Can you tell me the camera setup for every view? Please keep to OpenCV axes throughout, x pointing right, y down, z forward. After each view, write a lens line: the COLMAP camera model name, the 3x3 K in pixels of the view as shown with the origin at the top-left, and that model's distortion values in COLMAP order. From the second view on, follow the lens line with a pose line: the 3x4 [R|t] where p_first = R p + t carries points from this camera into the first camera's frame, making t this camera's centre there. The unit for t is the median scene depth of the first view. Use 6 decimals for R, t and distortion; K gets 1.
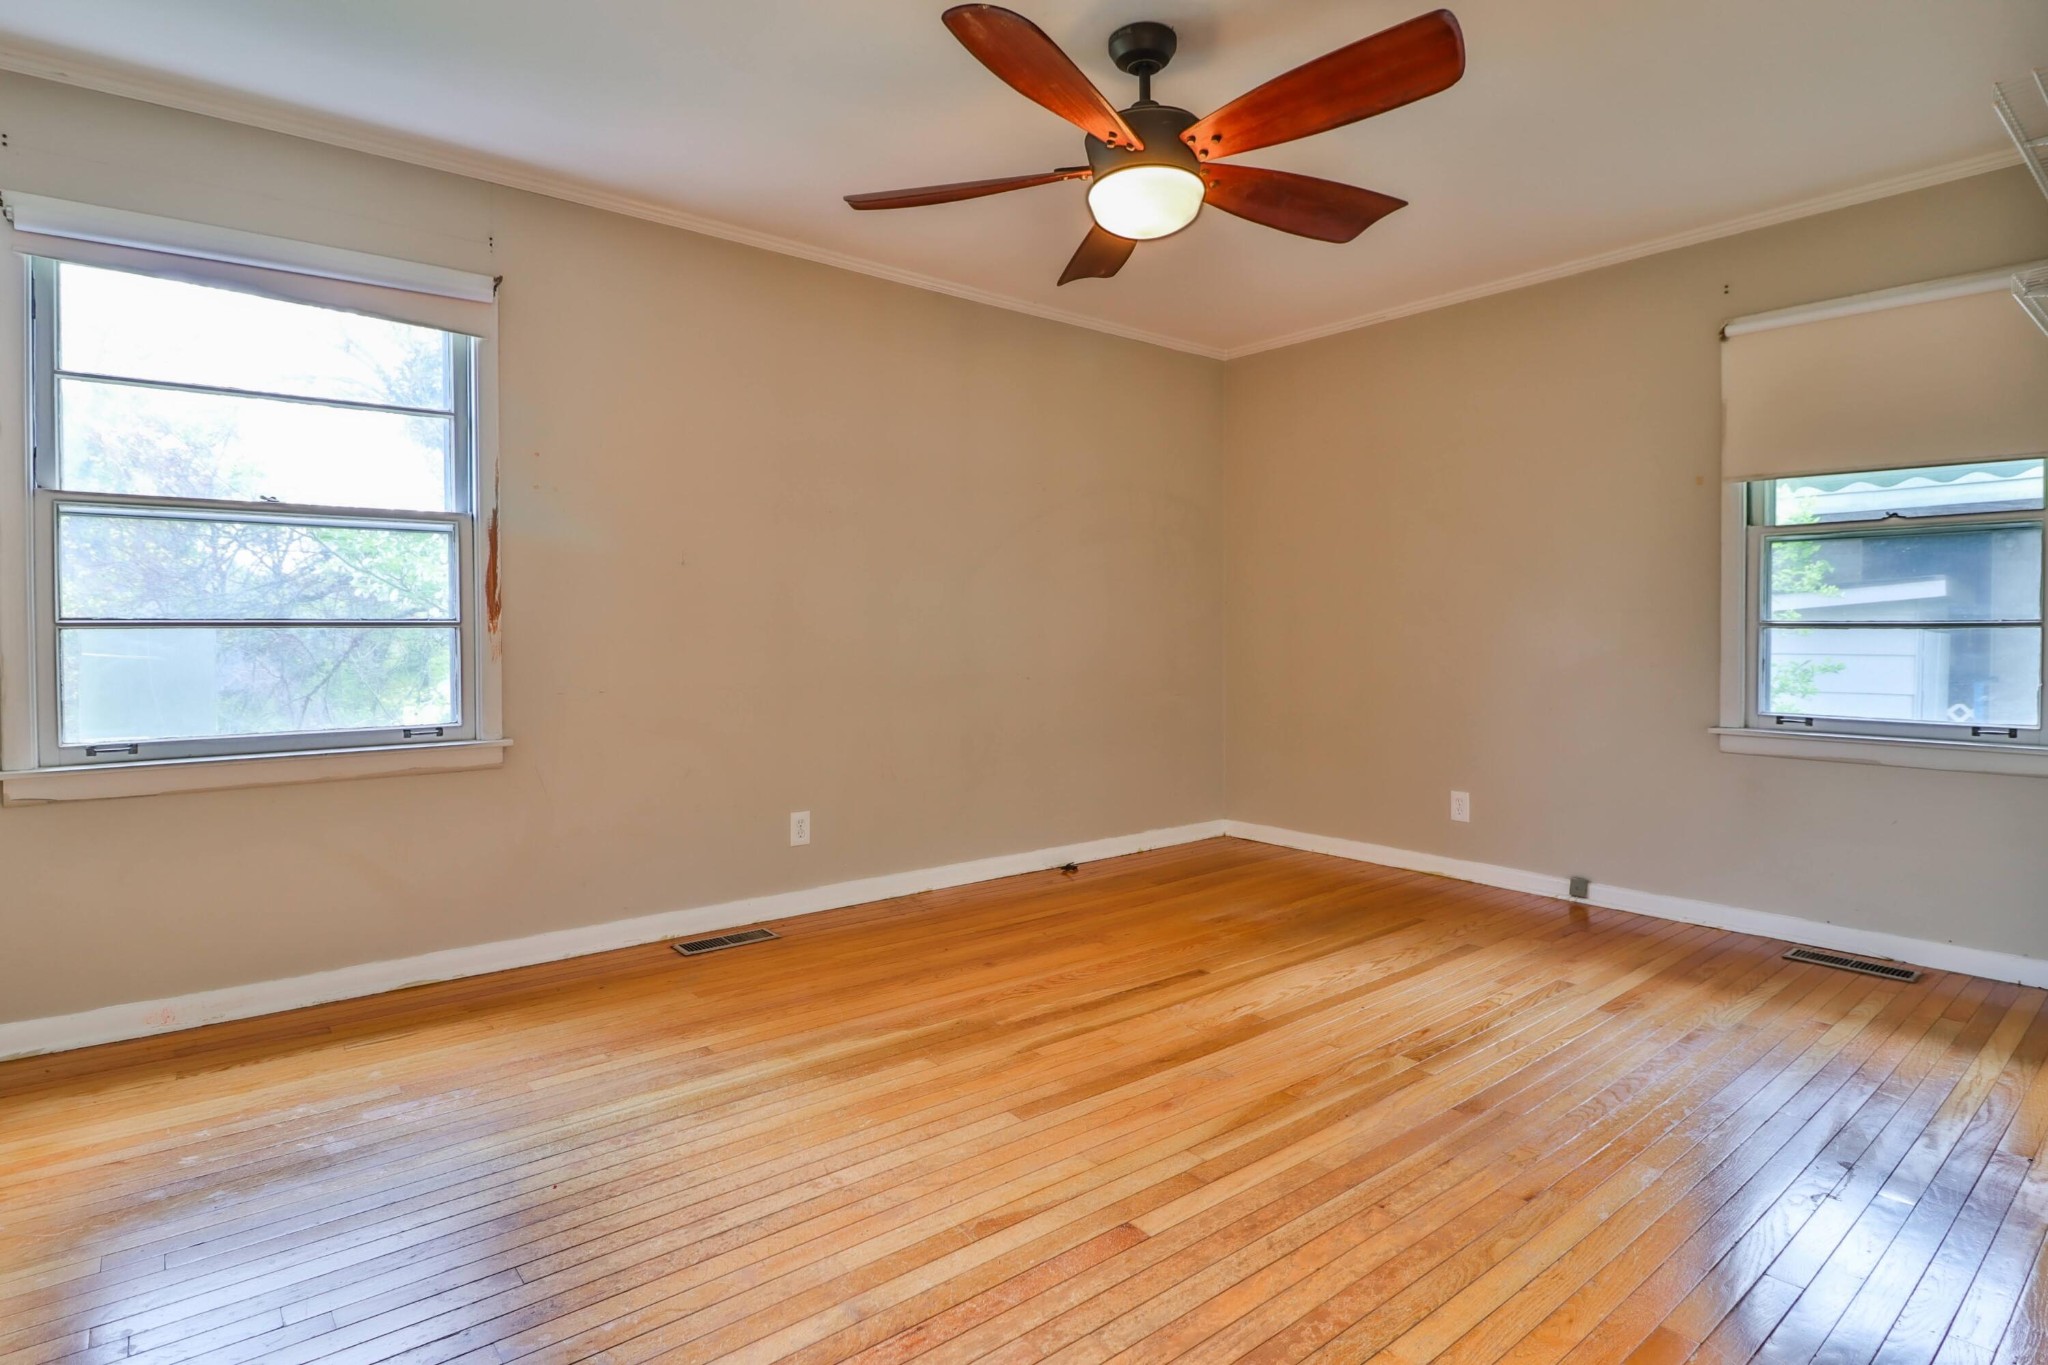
lens RADIAL K [[1098.4, 0, 1020.1], [0, 1098.4, 626.6], [0, 0, 1]] dist [0.001896, 0.000470]
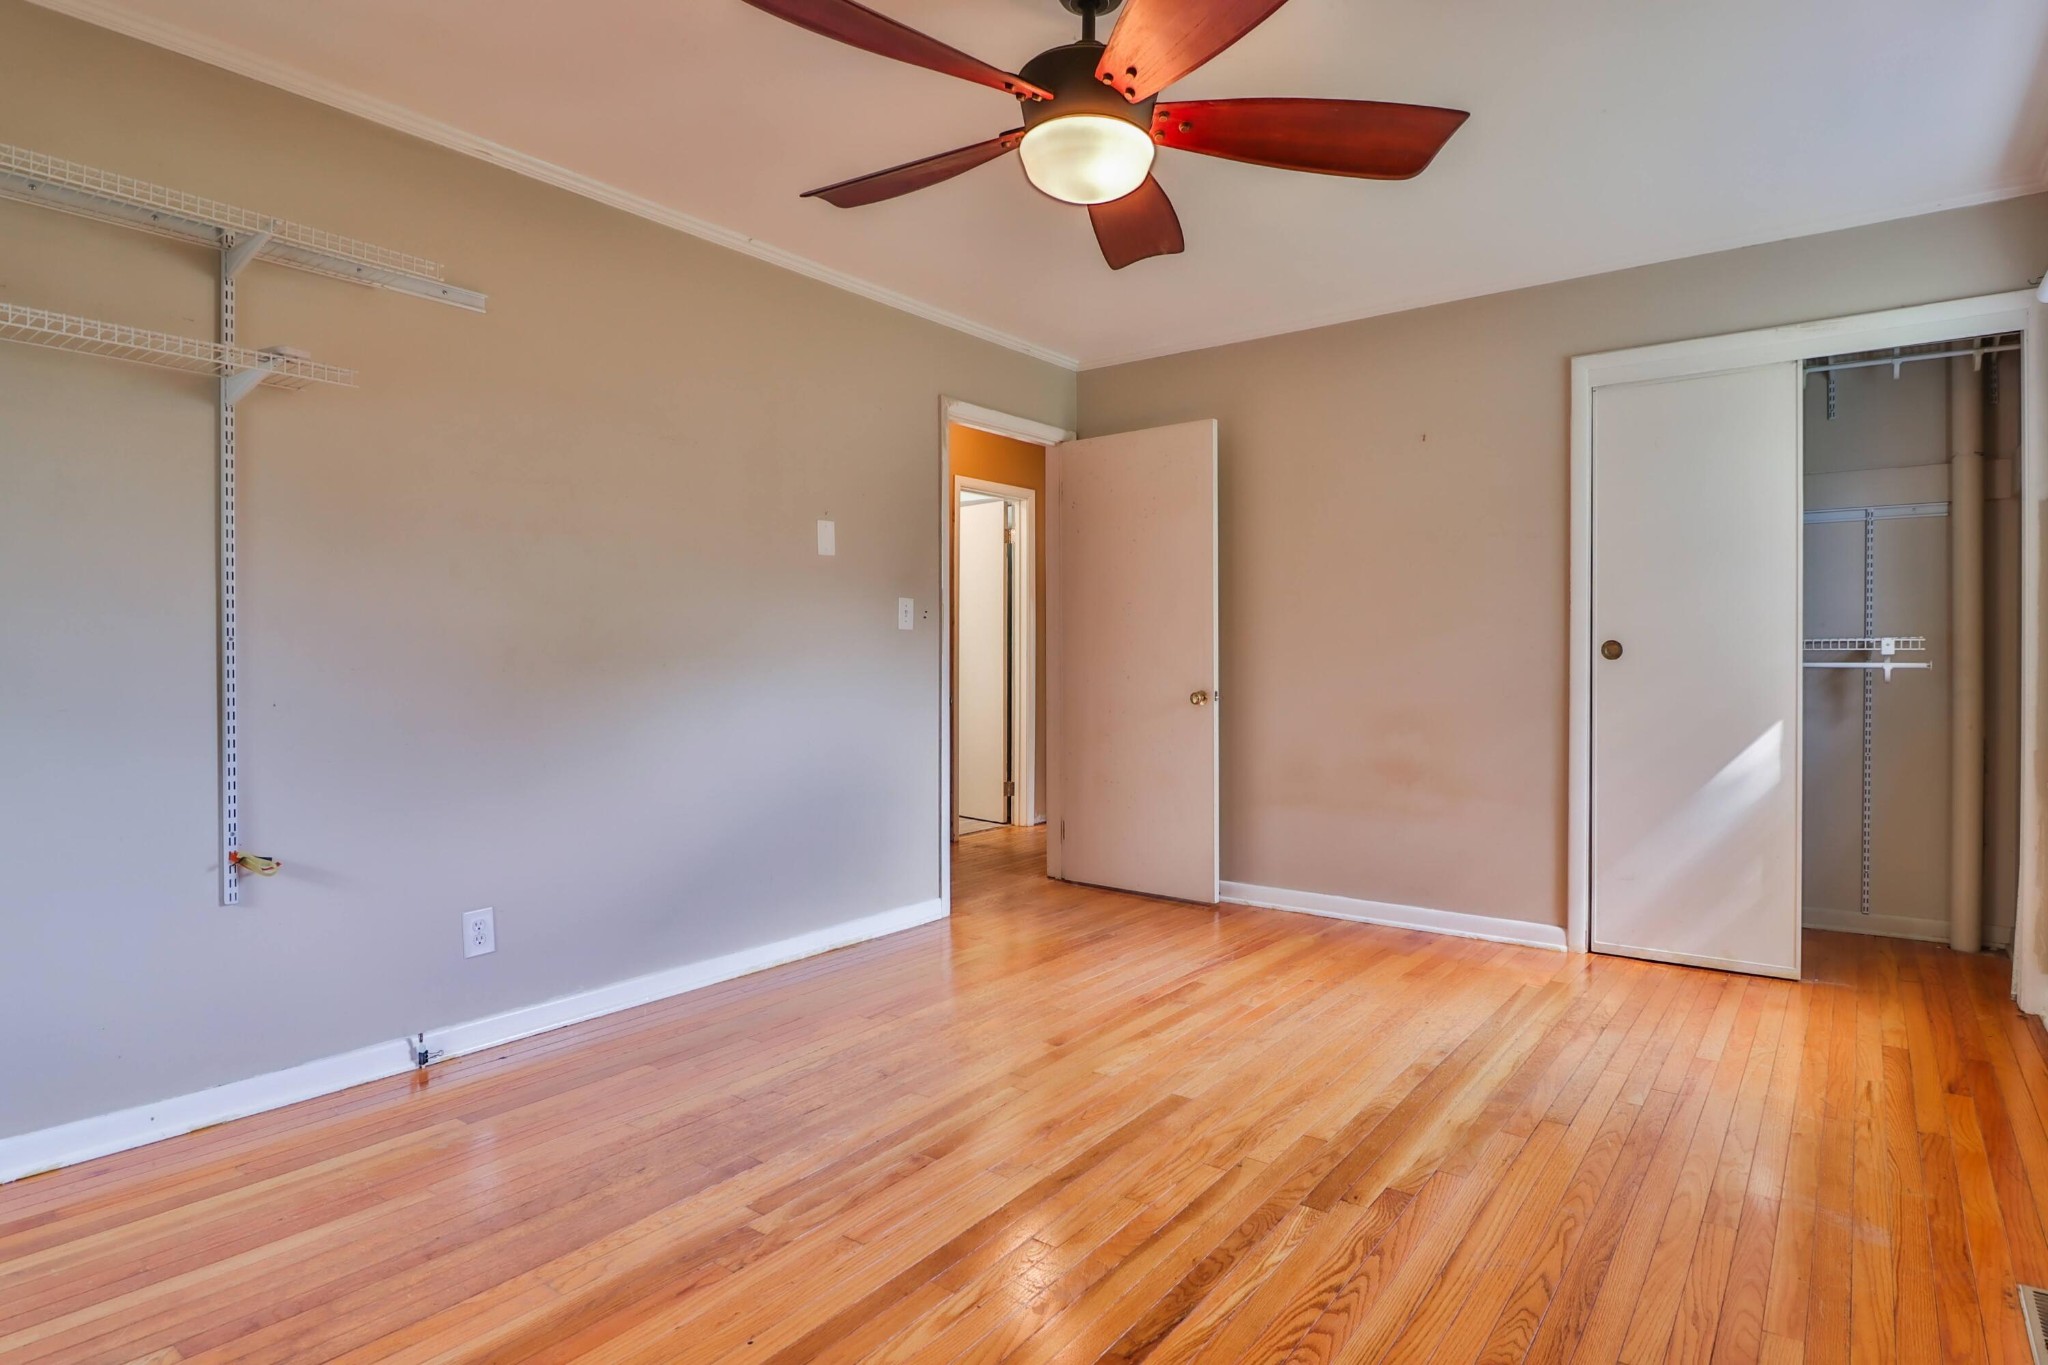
lens RADIAL K [[1098.4, 0, 1020.1], [0, 1098.4, 626.6], [0, 0, 1]] dist [0.001896, 0.000470]
pose [[-0.978975, -0.004846, -0.203922, 0.334838], [-0.000343, 0.999755, -0.022112, -0.003800], [0.203979, -0.021577, -0.978737, 1.794891]]
